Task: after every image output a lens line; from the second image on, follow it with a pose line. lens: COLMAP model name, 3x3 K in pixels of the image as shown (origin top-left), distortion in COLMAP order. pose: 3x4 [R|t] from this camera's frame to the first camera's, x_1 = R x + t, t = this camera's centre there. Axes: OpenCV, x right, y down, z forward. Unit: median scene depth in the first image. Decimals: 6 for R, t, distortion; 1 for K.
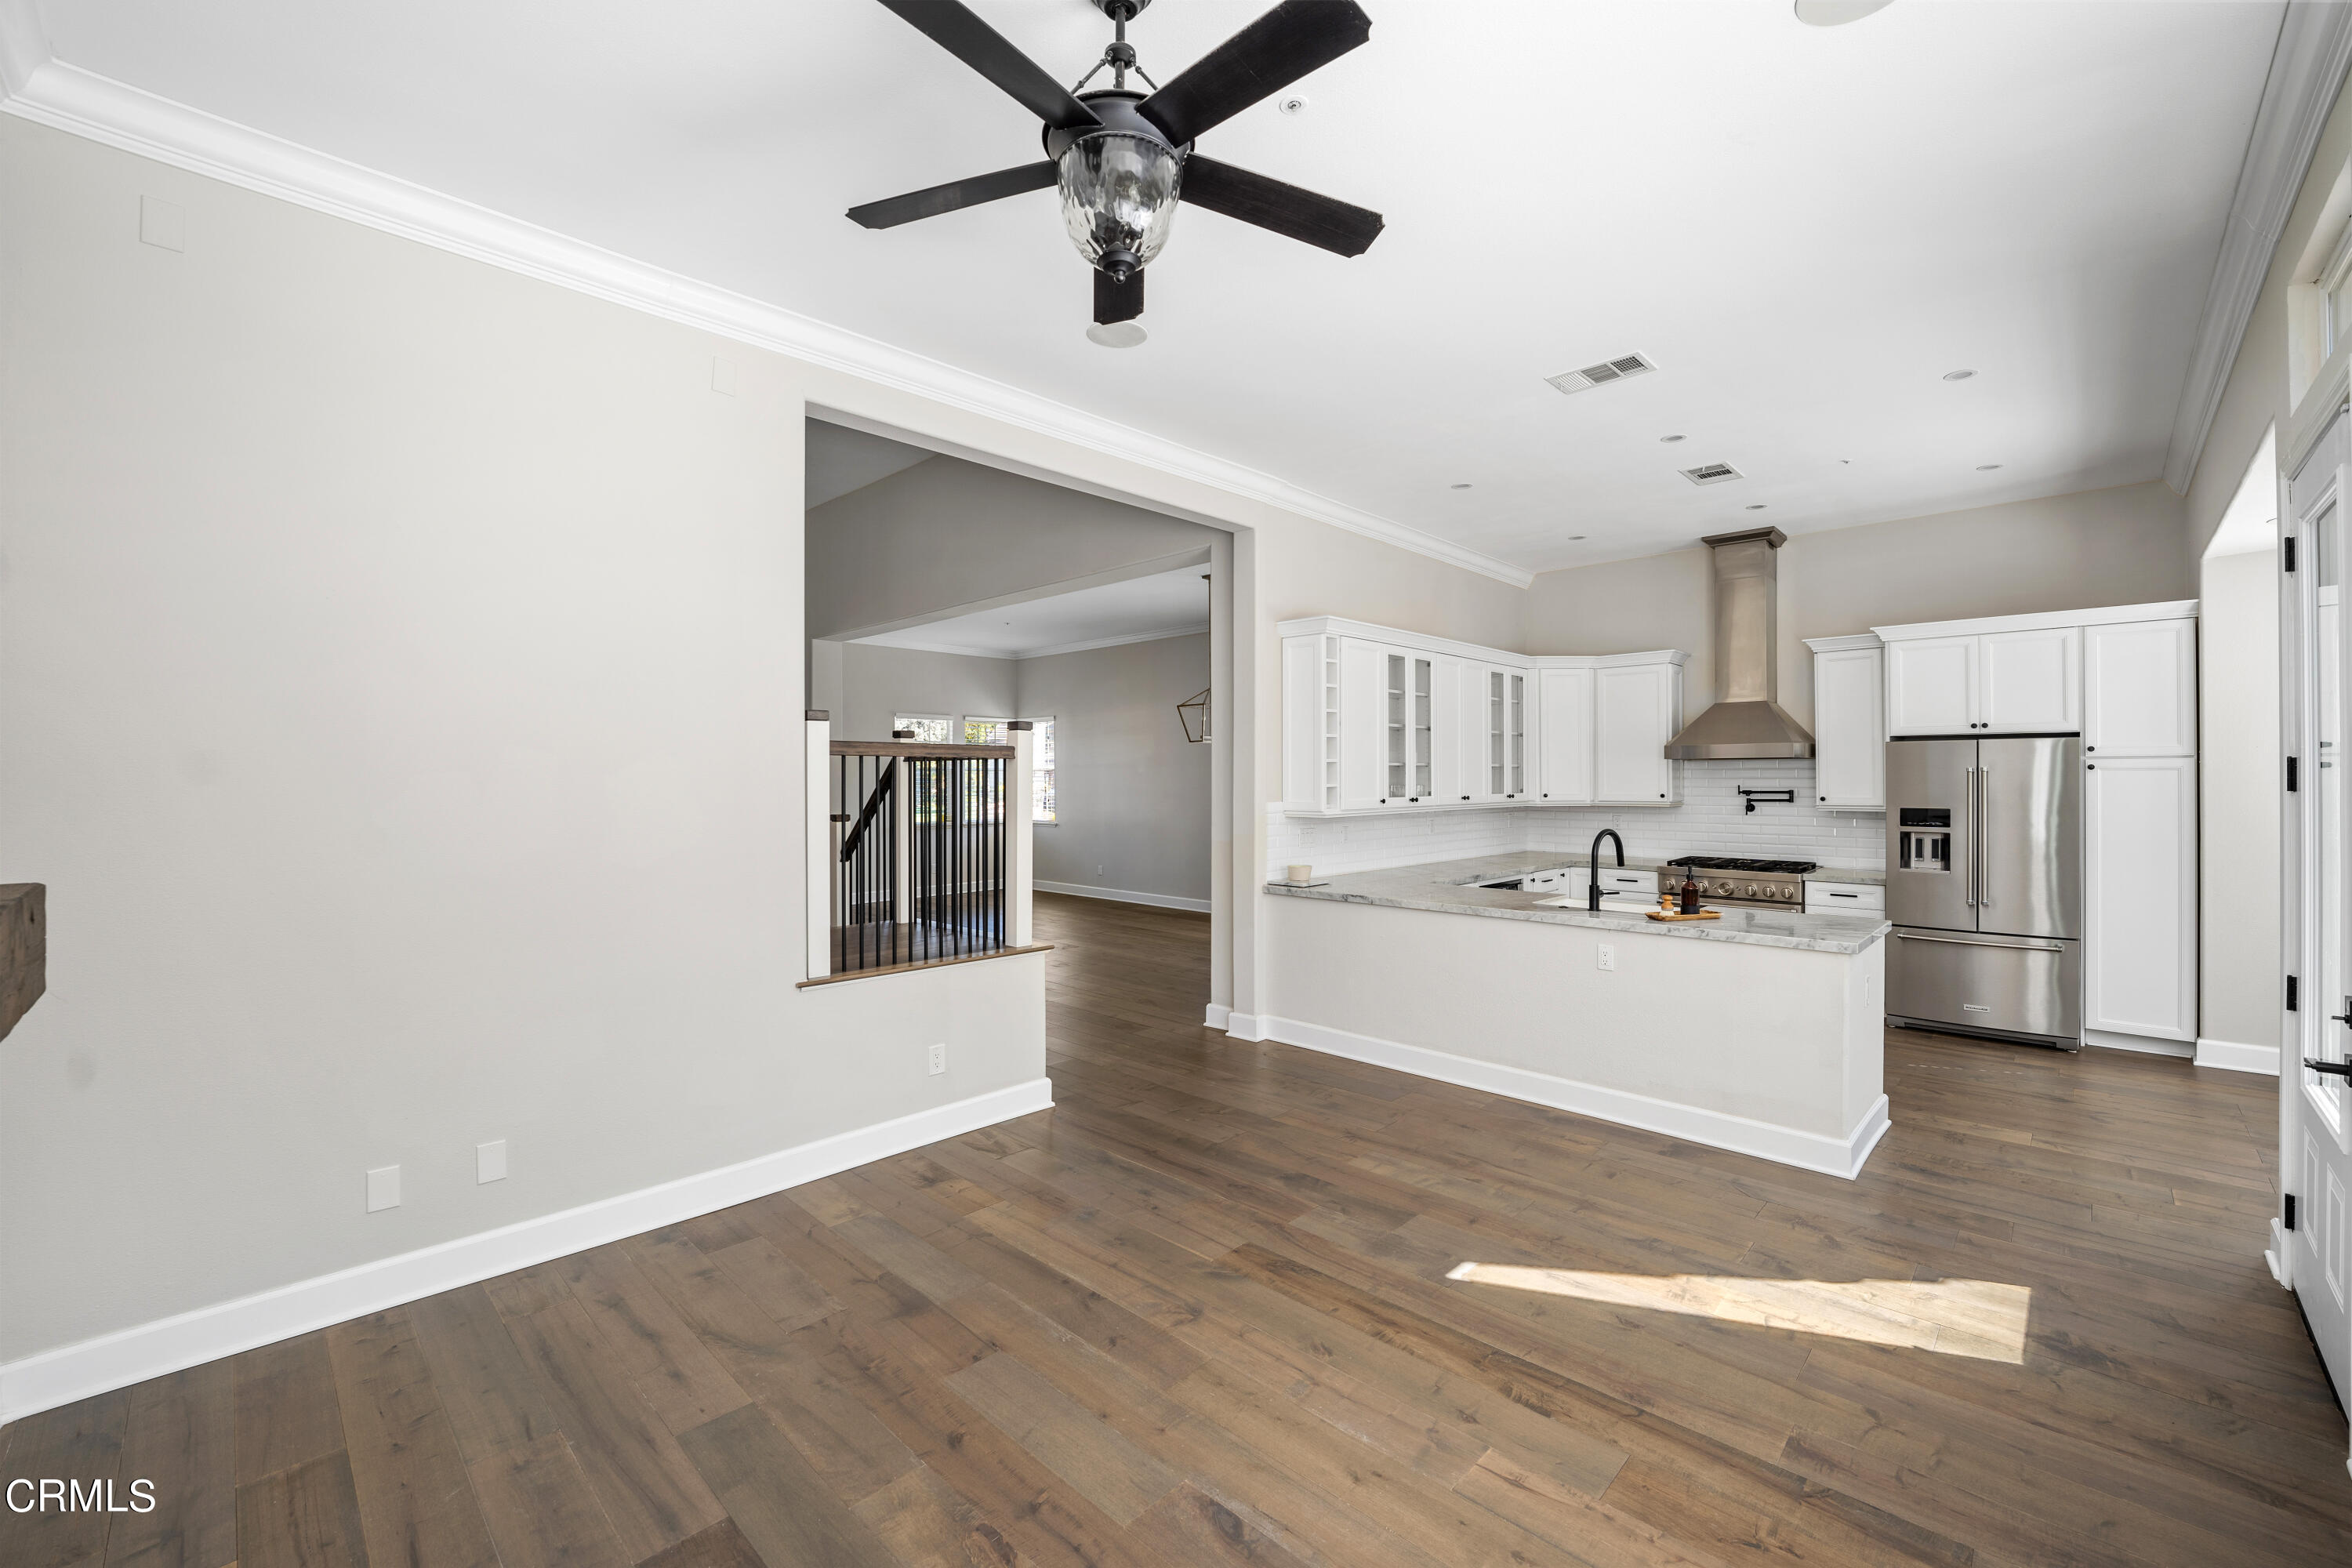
lens RADIAL K [[959.3, 0, 1171.5], [0, 959.3, 778.2], [0, 0, 1]] dist [-0.028807, 0.002599]
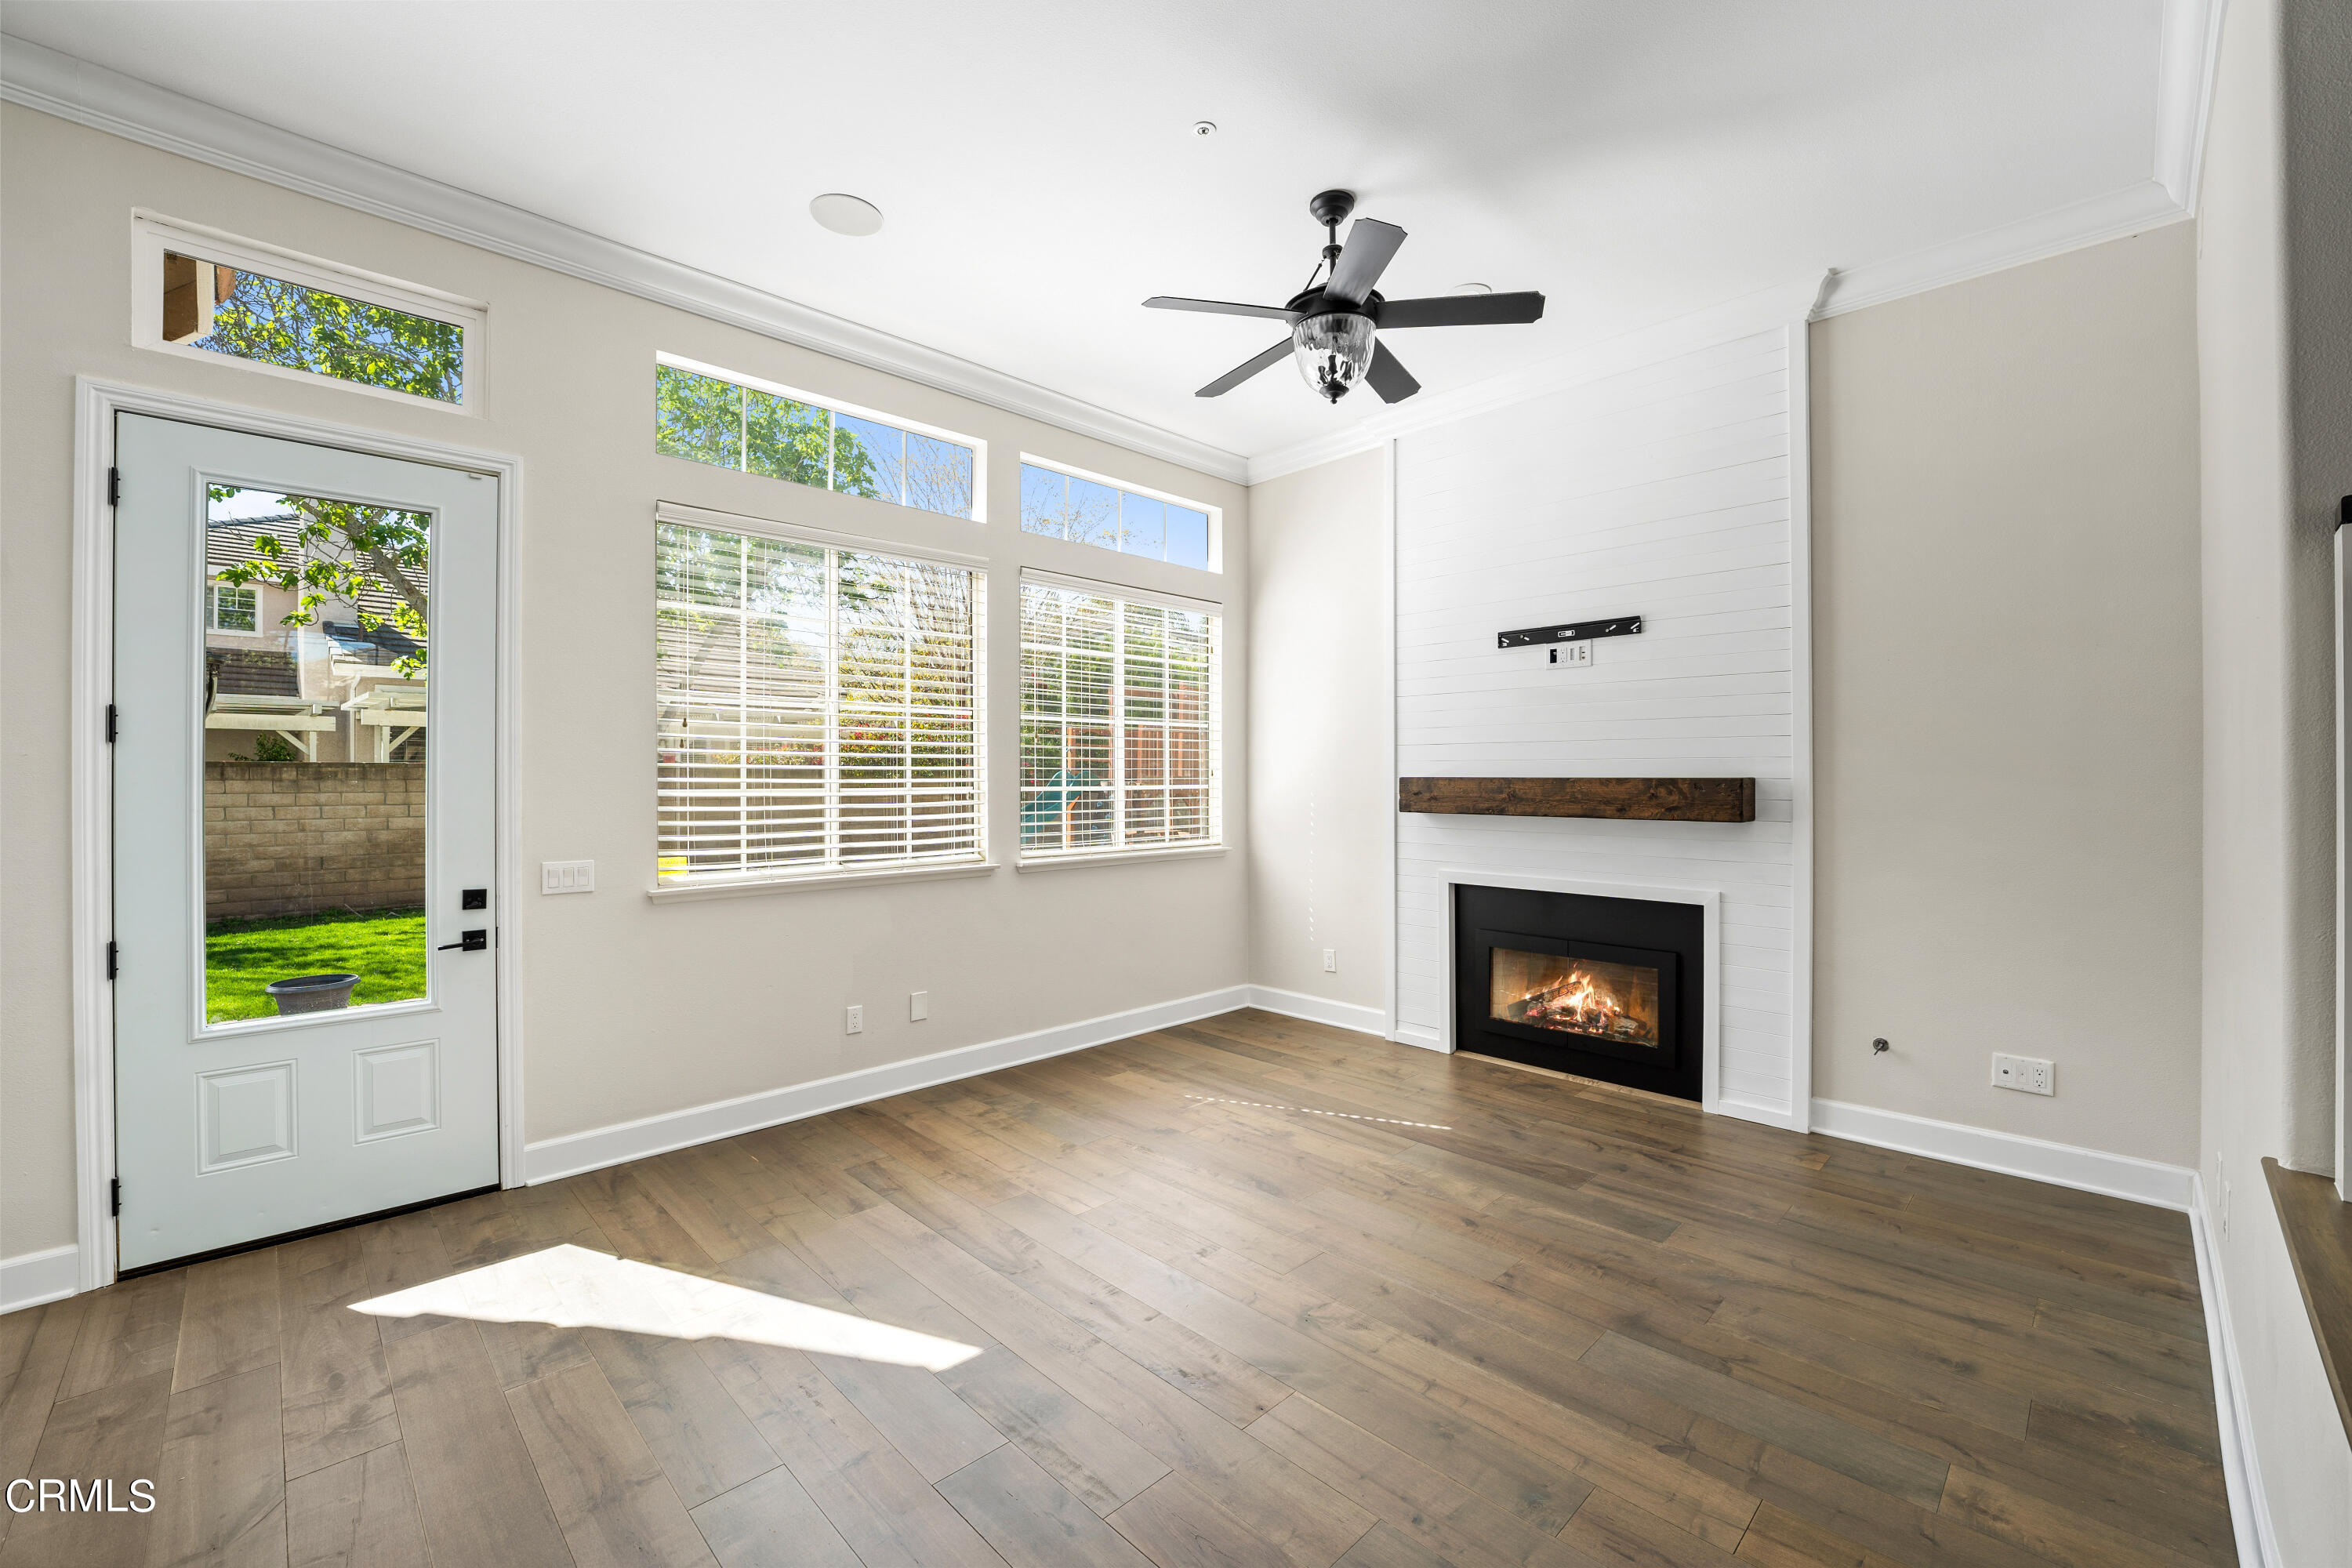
lens RADIAL K [[959.3, 0, 1171.5], [0, 959.3, 778.2], [0, 0, 1]] dist [-0.028807, 0.002599]
pose [[-0.999735, 0.004160, 0.022621, 0.105756], [0.004258, 0.999982, 0.004296, 0.041322], [-0.022603, 0.004391, -0.999735, 1.545630]]
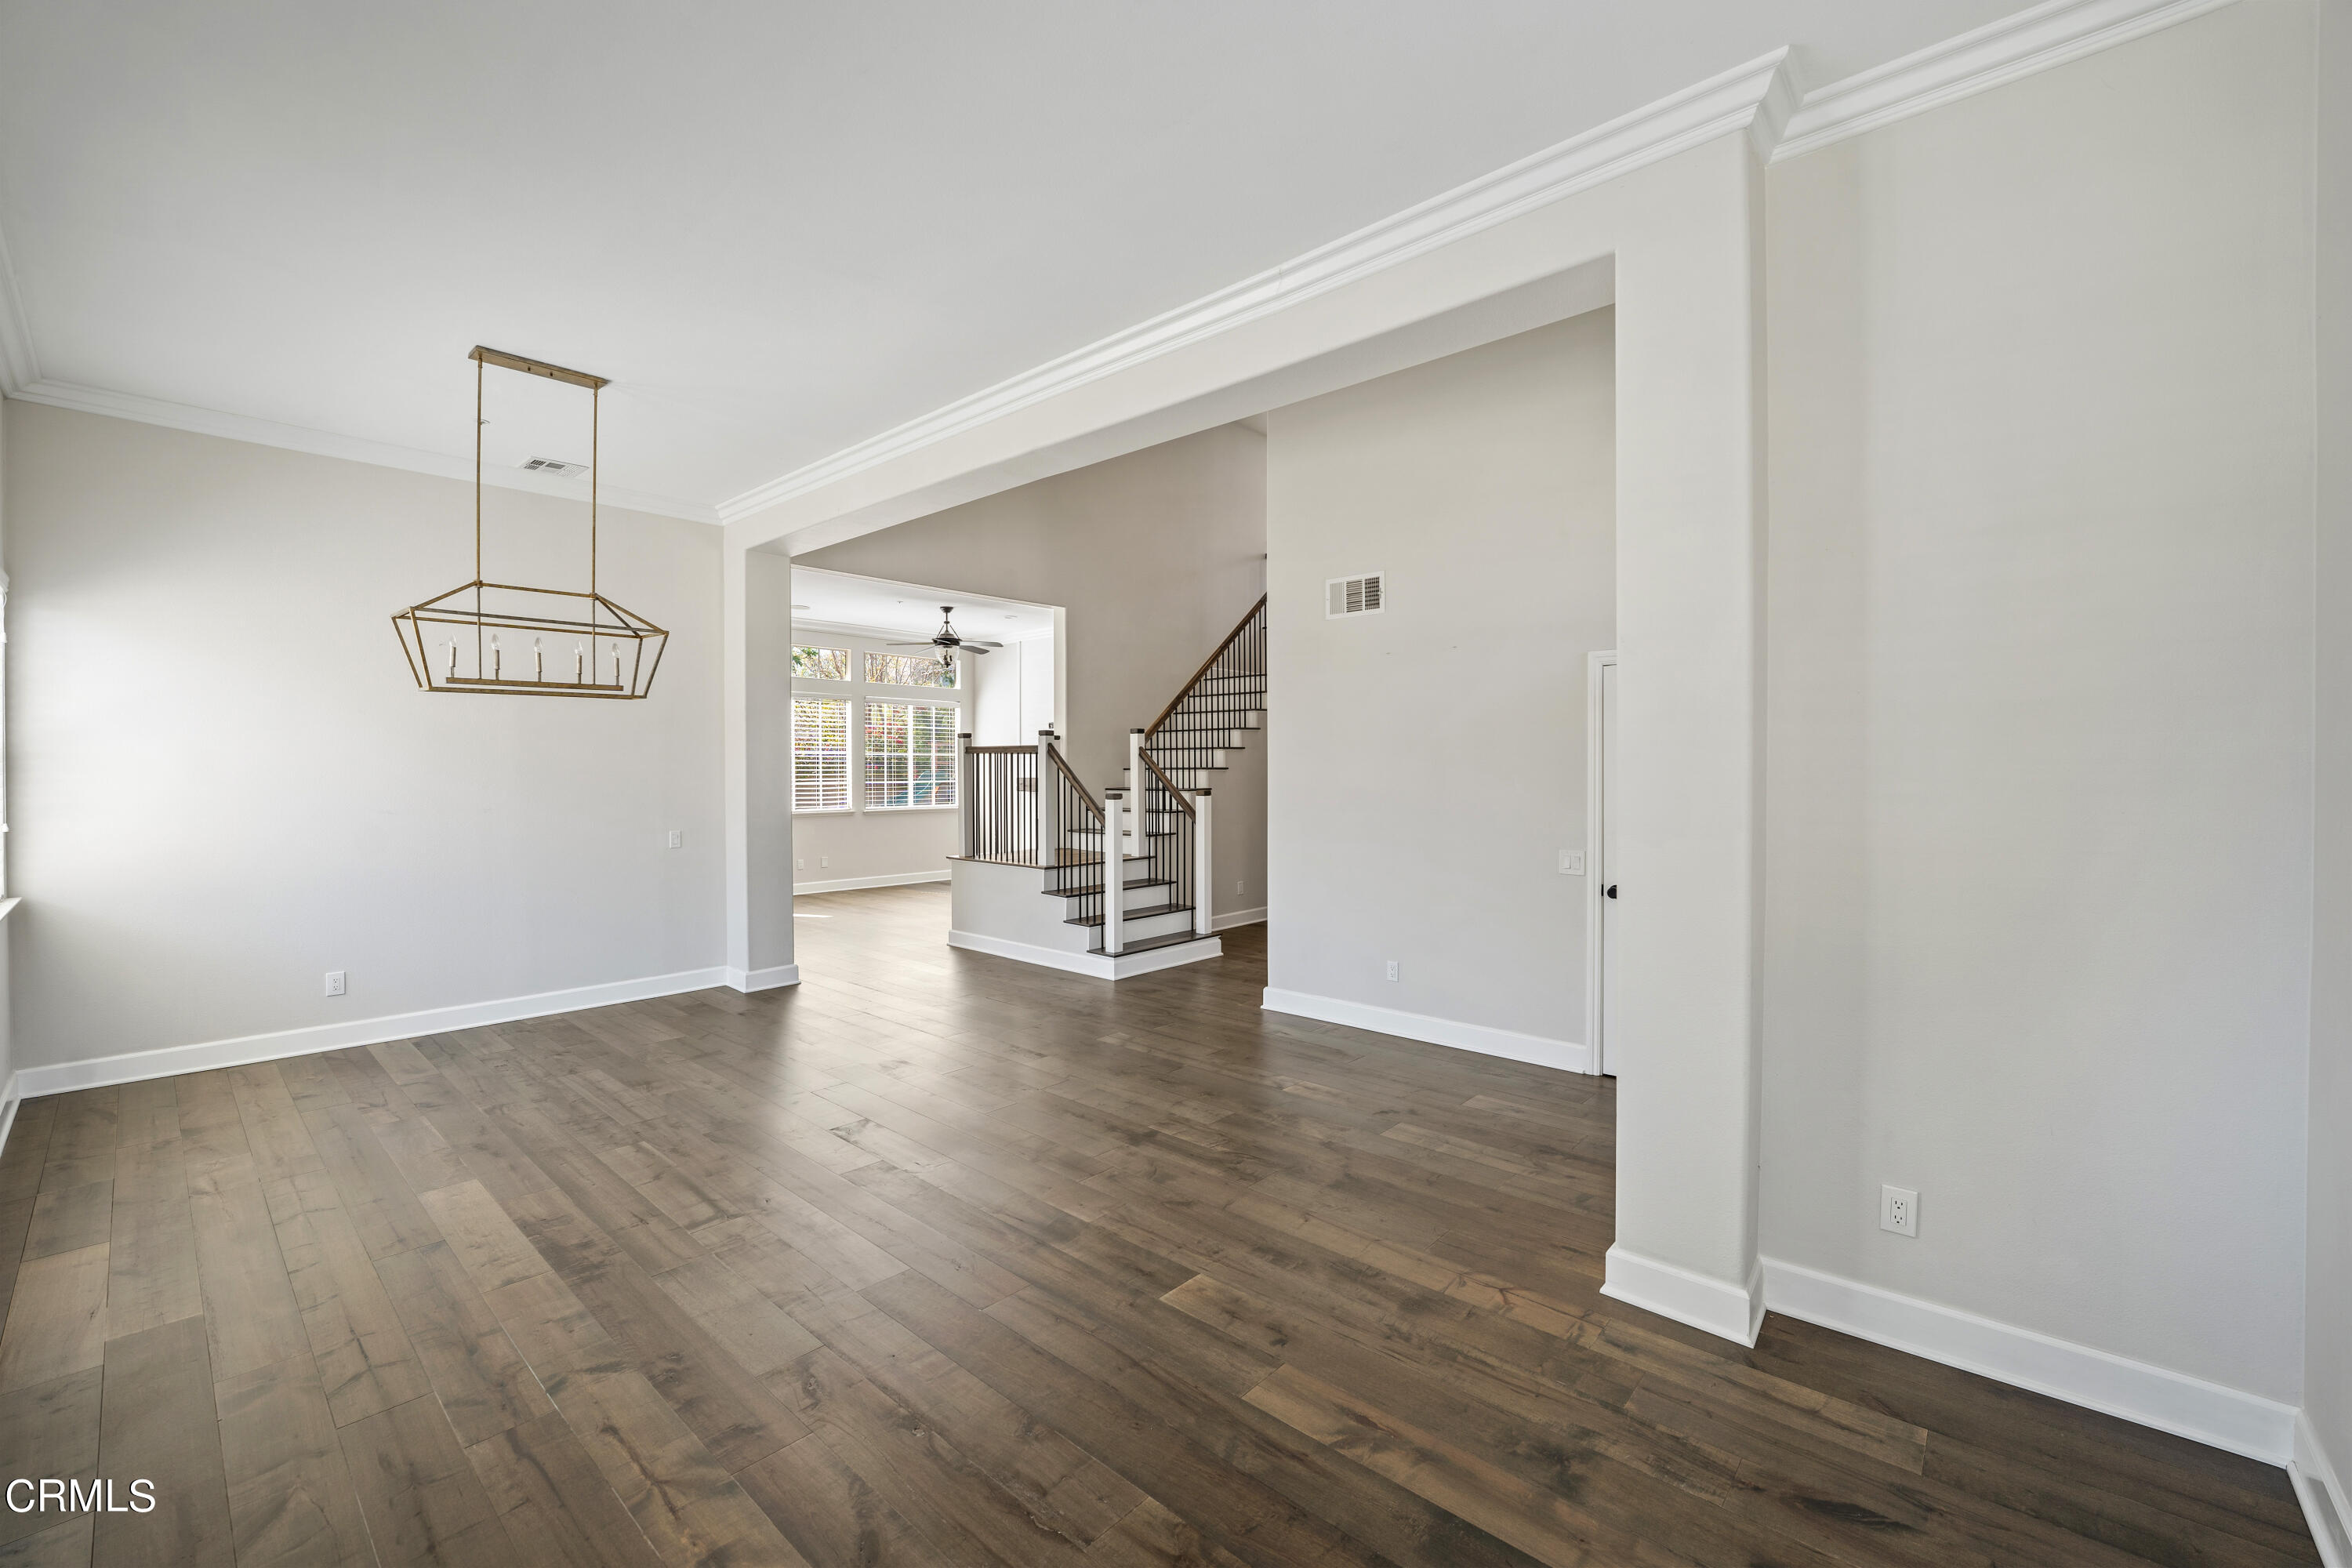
lens RADIAL K [[959.3, 0, 1171.5], [0, 959.3, 778.2], [0, 0, 1]] dist [-0.028807, 0.002599]
pose [[-0.998968, 0.005101, -0.045129, -0.629004], [0.004537, 0.999911, 0.012580, 0.006592], [0.045189, 0.012363, -0.998902, 3.800273]]
